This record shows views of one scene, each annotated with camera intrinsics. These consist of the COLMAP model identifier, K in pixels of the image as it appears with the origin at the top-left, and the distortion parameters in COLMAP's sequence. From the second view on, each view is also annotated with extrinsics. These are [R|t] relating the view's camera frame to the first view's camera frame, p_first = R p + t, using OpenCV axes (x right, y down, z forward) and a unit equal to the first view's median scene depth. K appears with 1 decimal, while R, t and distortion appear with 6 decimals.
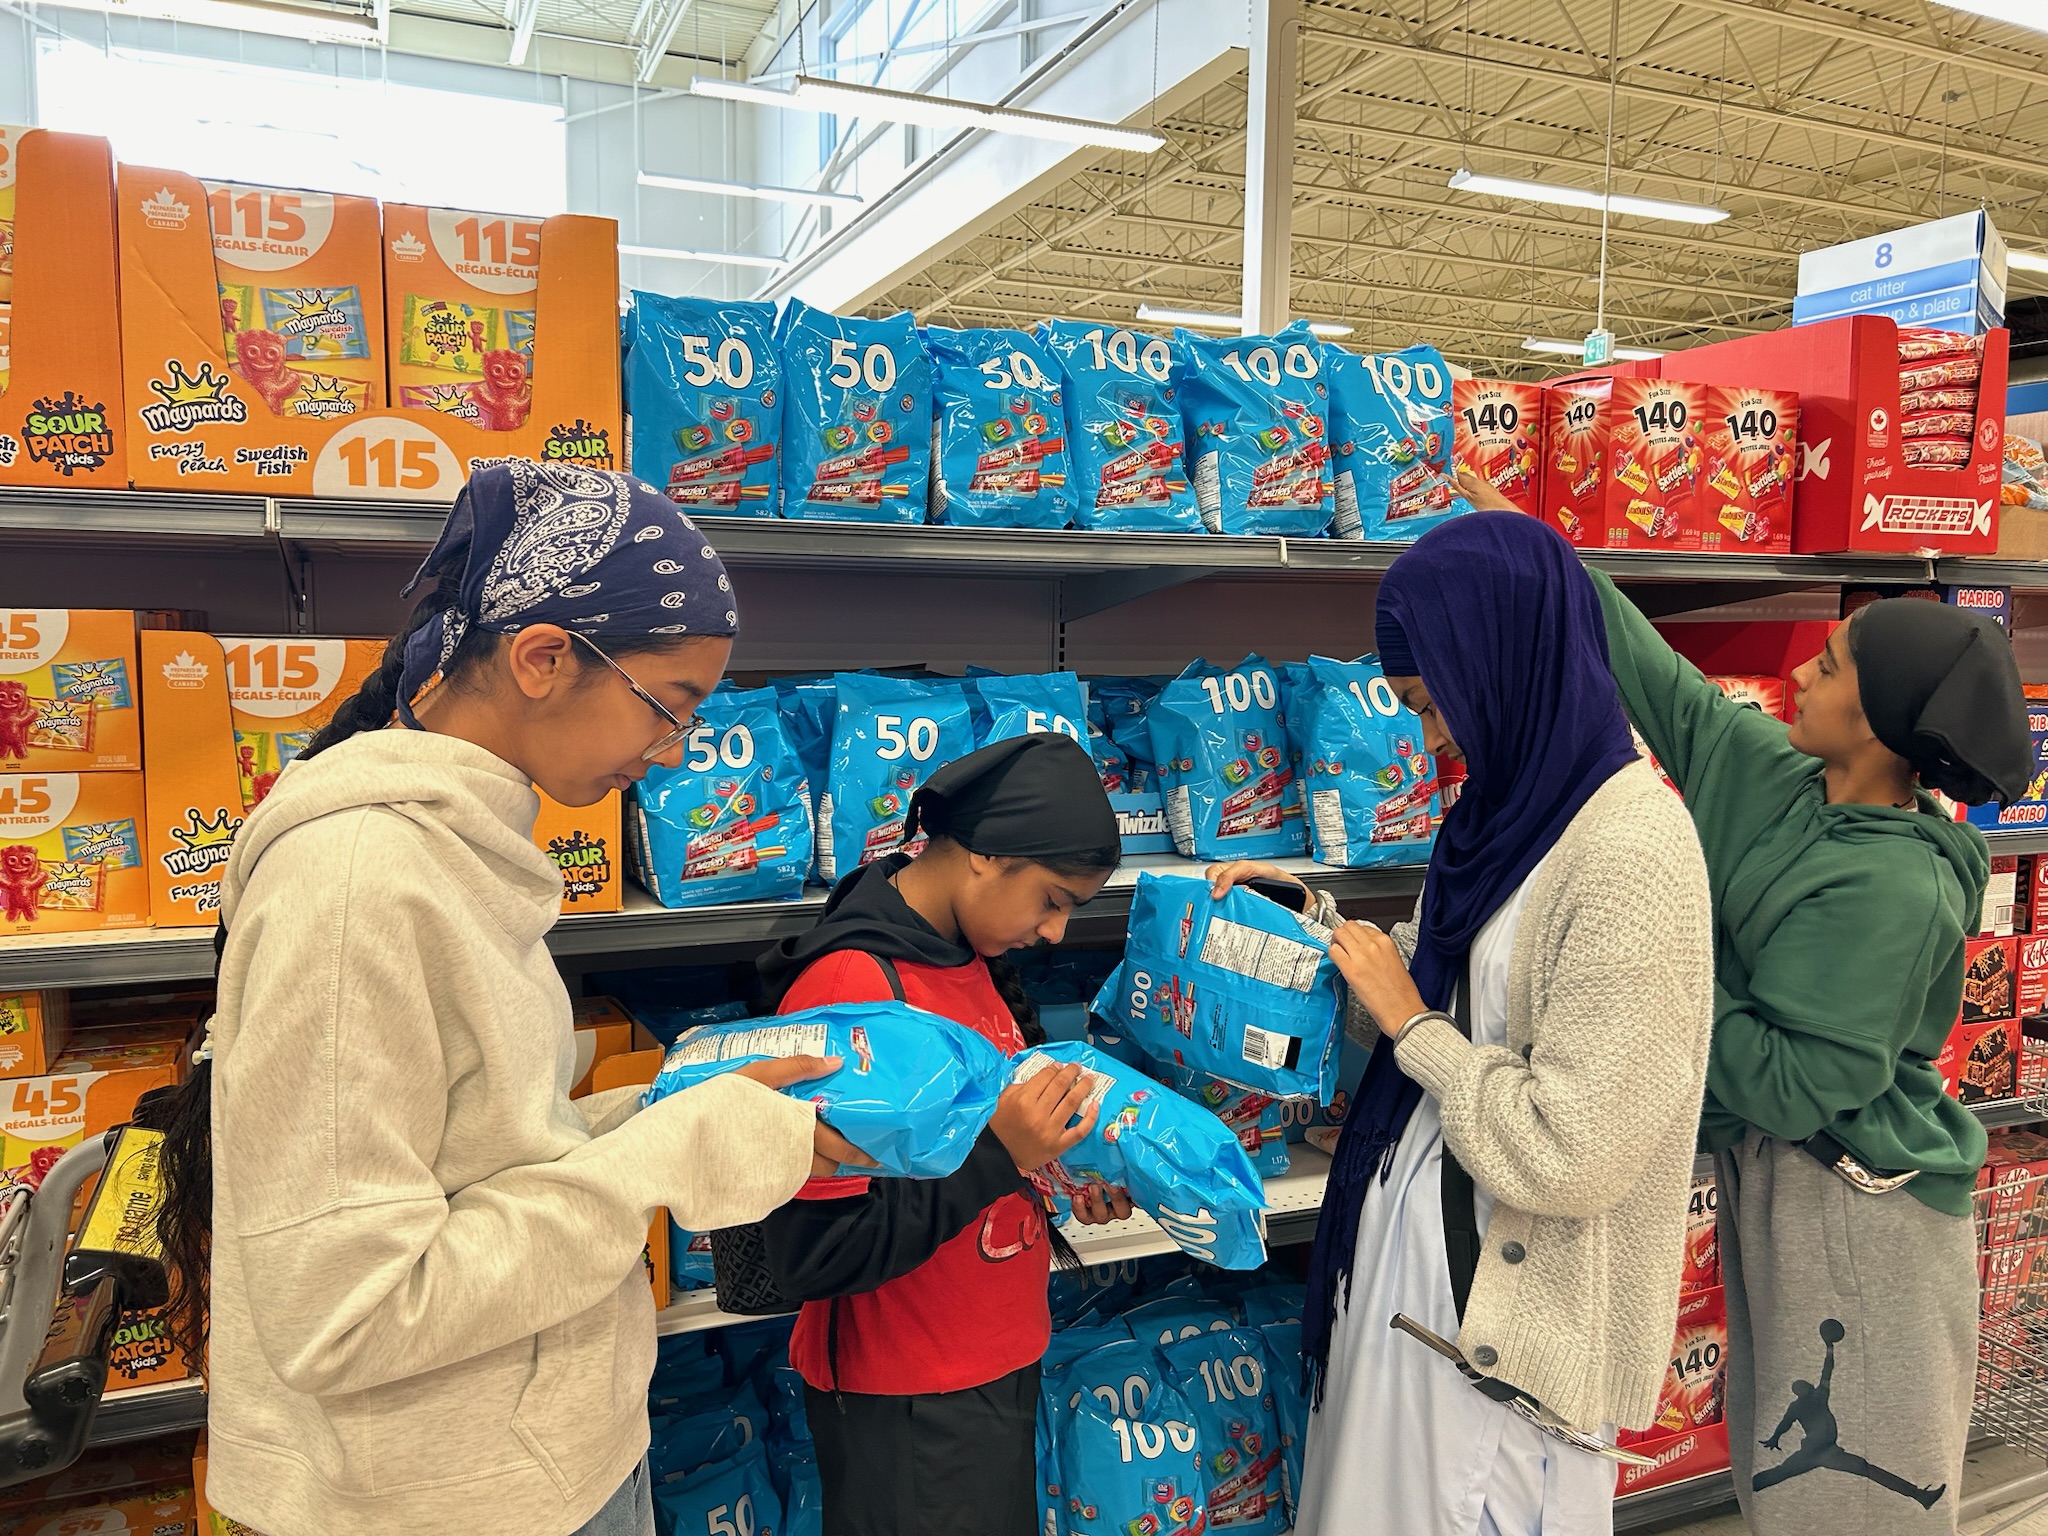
lens RADIAL K [[1550.5, 0, 1013.5], [0, 1550.5, 789.0], [0, 0, 1]] dist [0.058607, -0.066858]
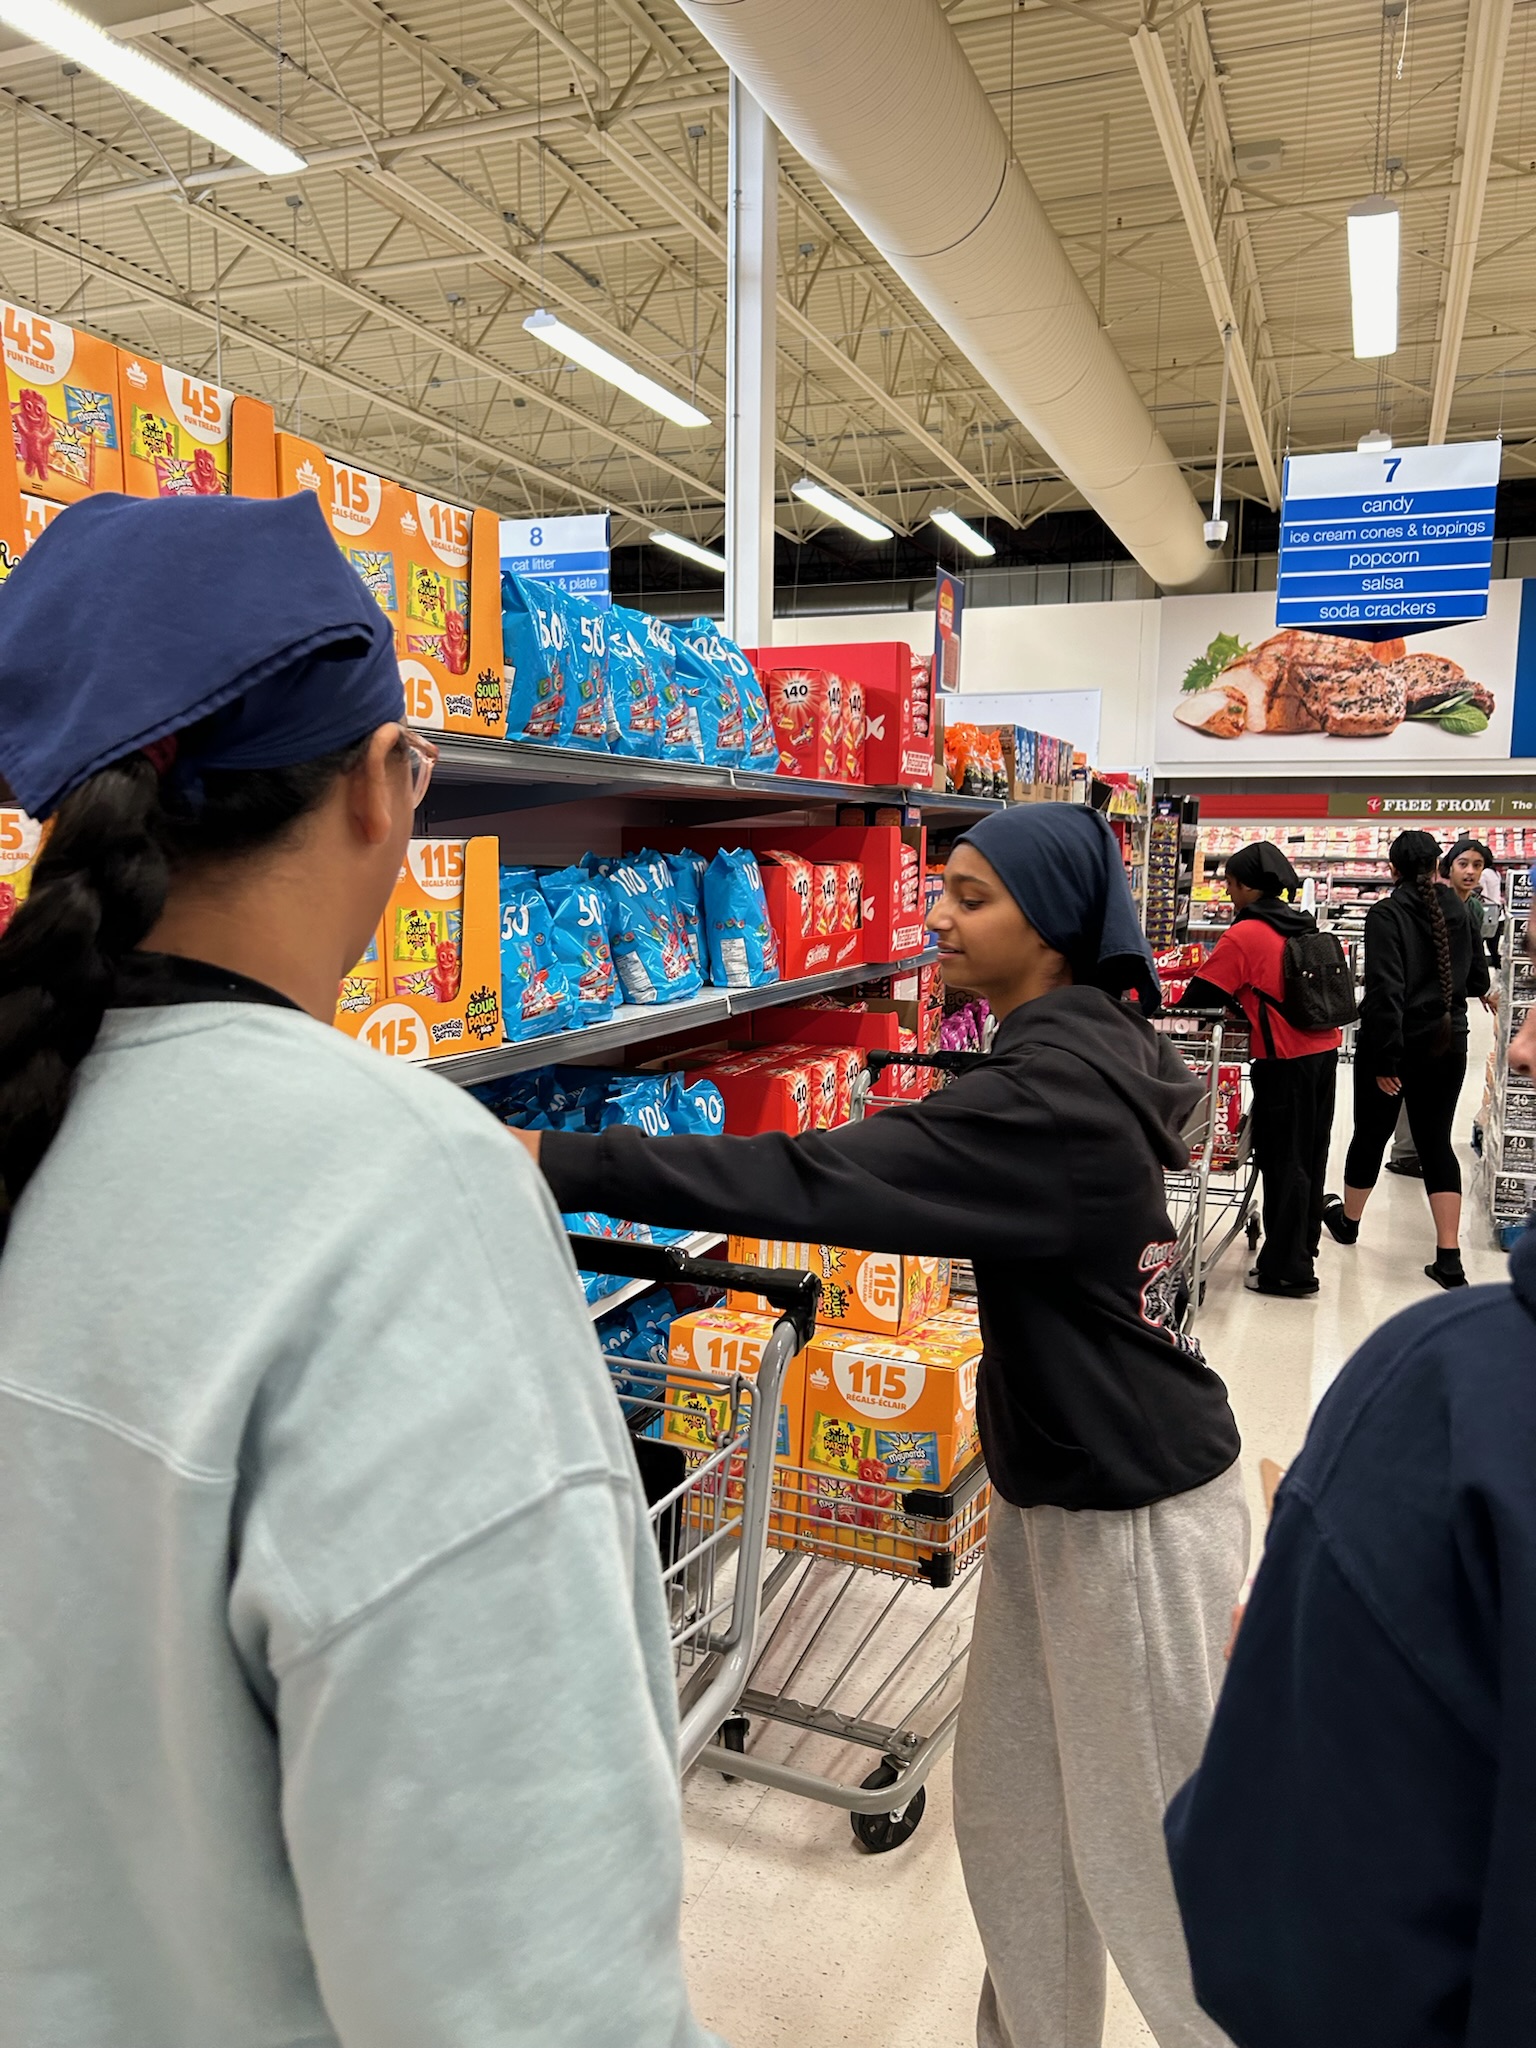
lens RADIAL K [[1556.1, 0, 752.9], [0, 1556.1, 1045.9], [0, 0, 1]] dist [0.031128, -0.026729]
pose [[0.702570, -0.095017, 0.705243, -0.792121], [0.069723, 0.995469, 0.064661, 0.006483], [-0.708191, 0.003743, 0.706011, -0.056044]]
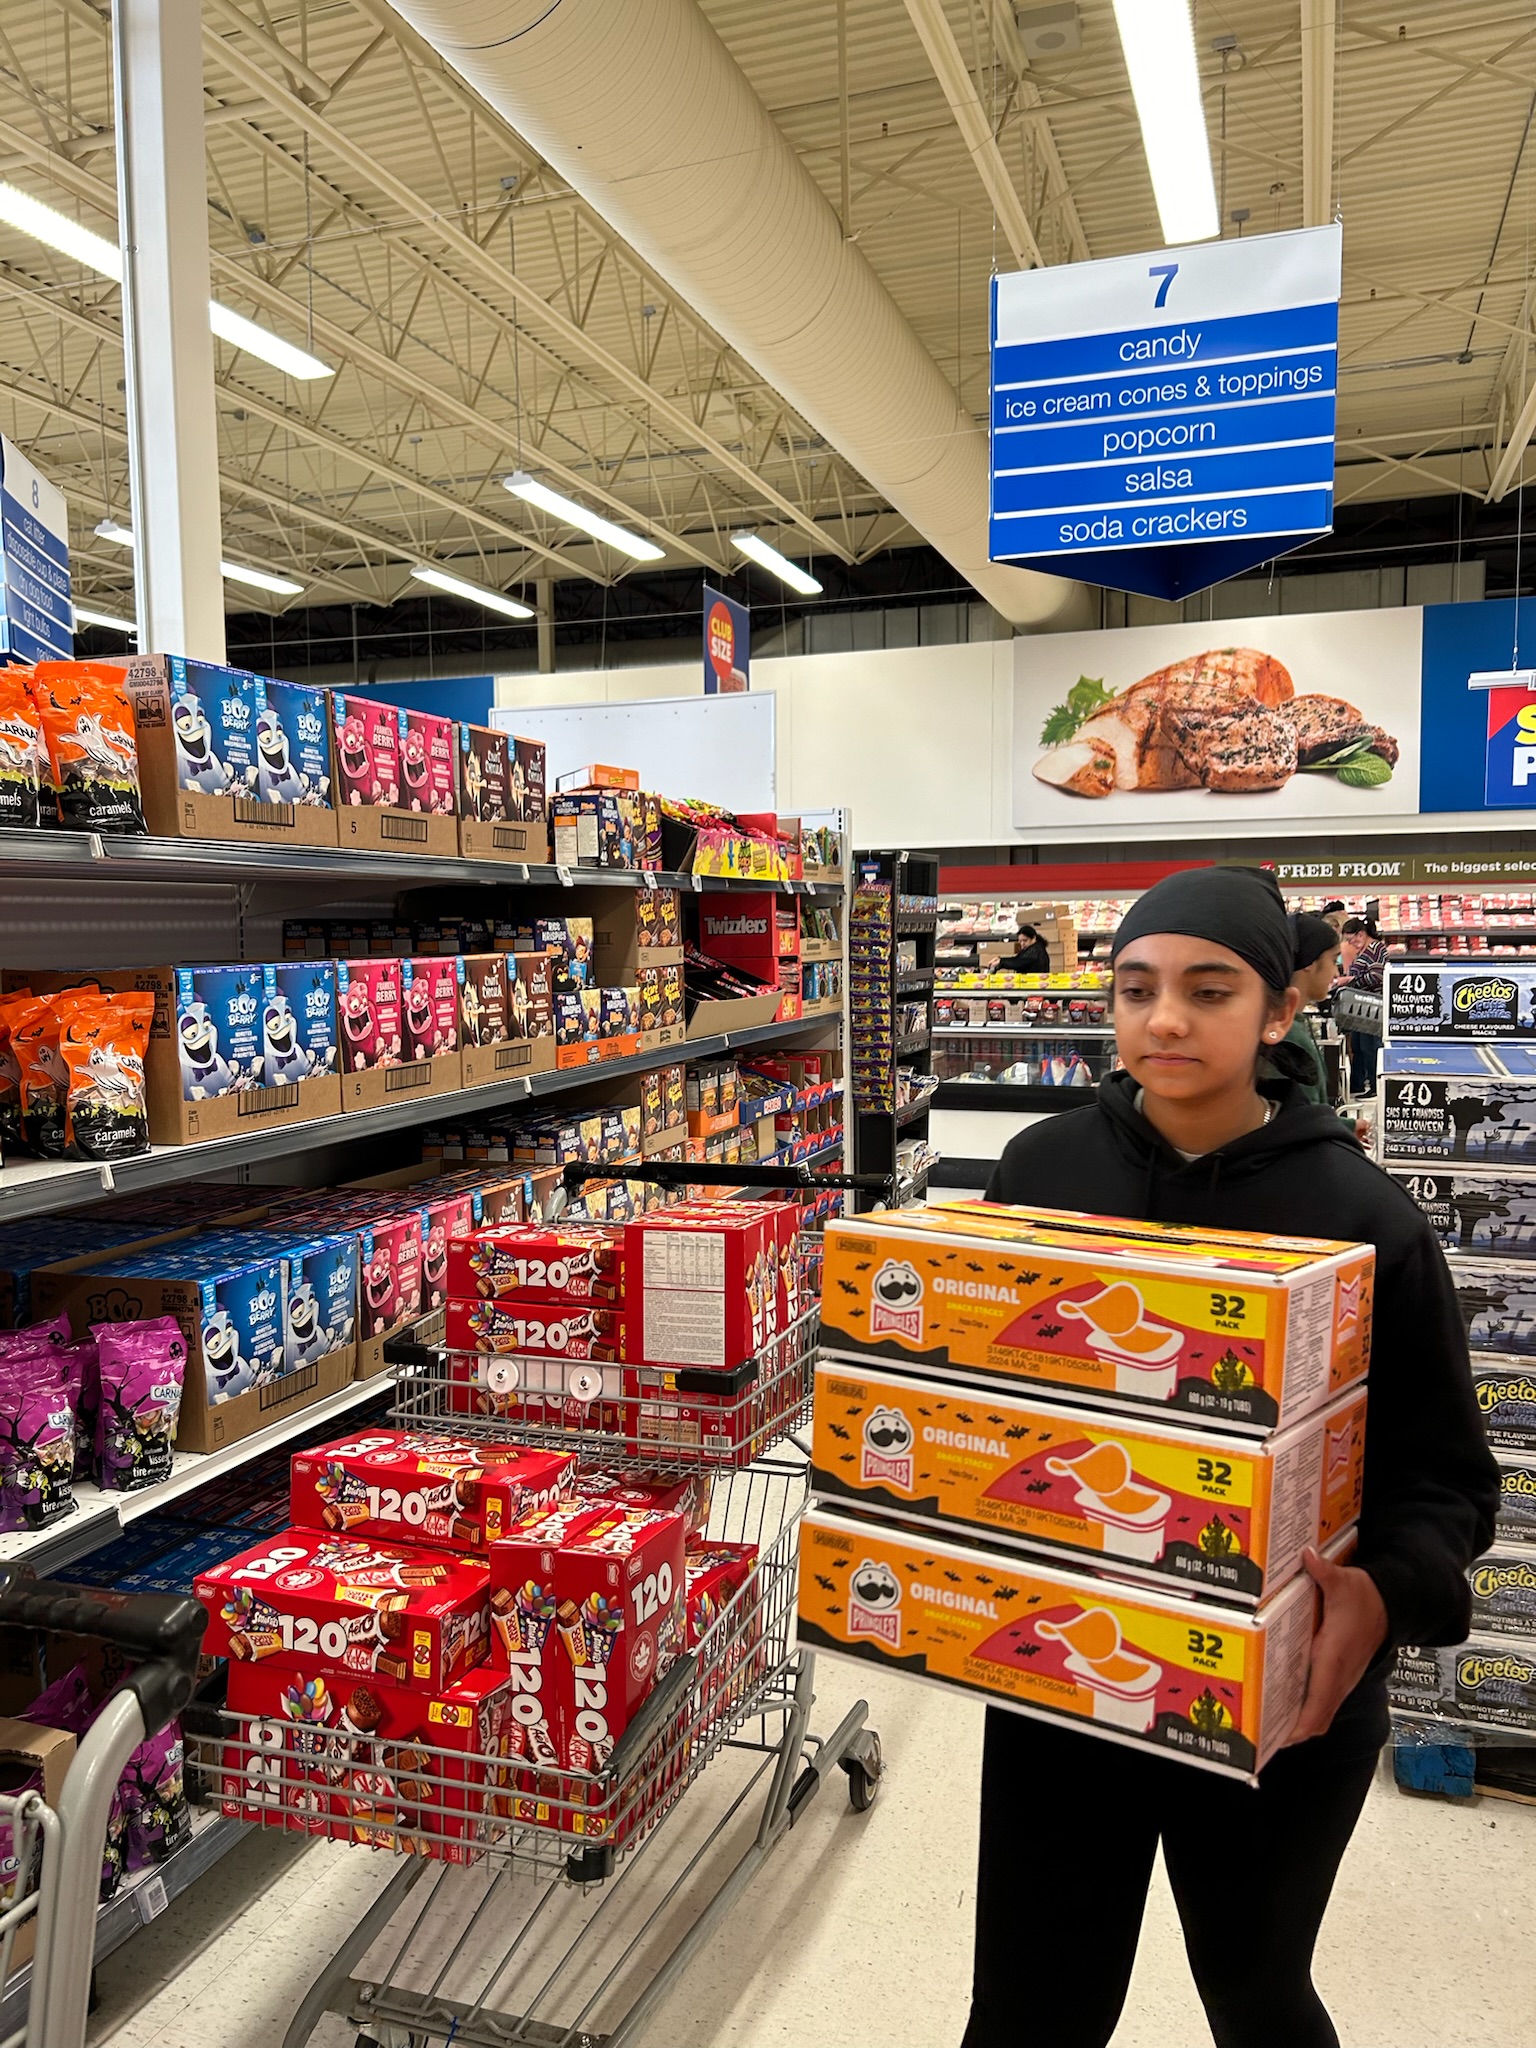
lens RADIAL K [[1556.1, 0, 752.9], [0, 1556.1, 1045.9], [0, 0, 1]] dist [0.031128, -0.026729]
pose [[0.675890, -0.074243, 0.733253, 0.710430], [0.093185, 0.995537, 0.014904, -0.034798], [-0.731088, 0.058255, 0.679792, 0.409847]]
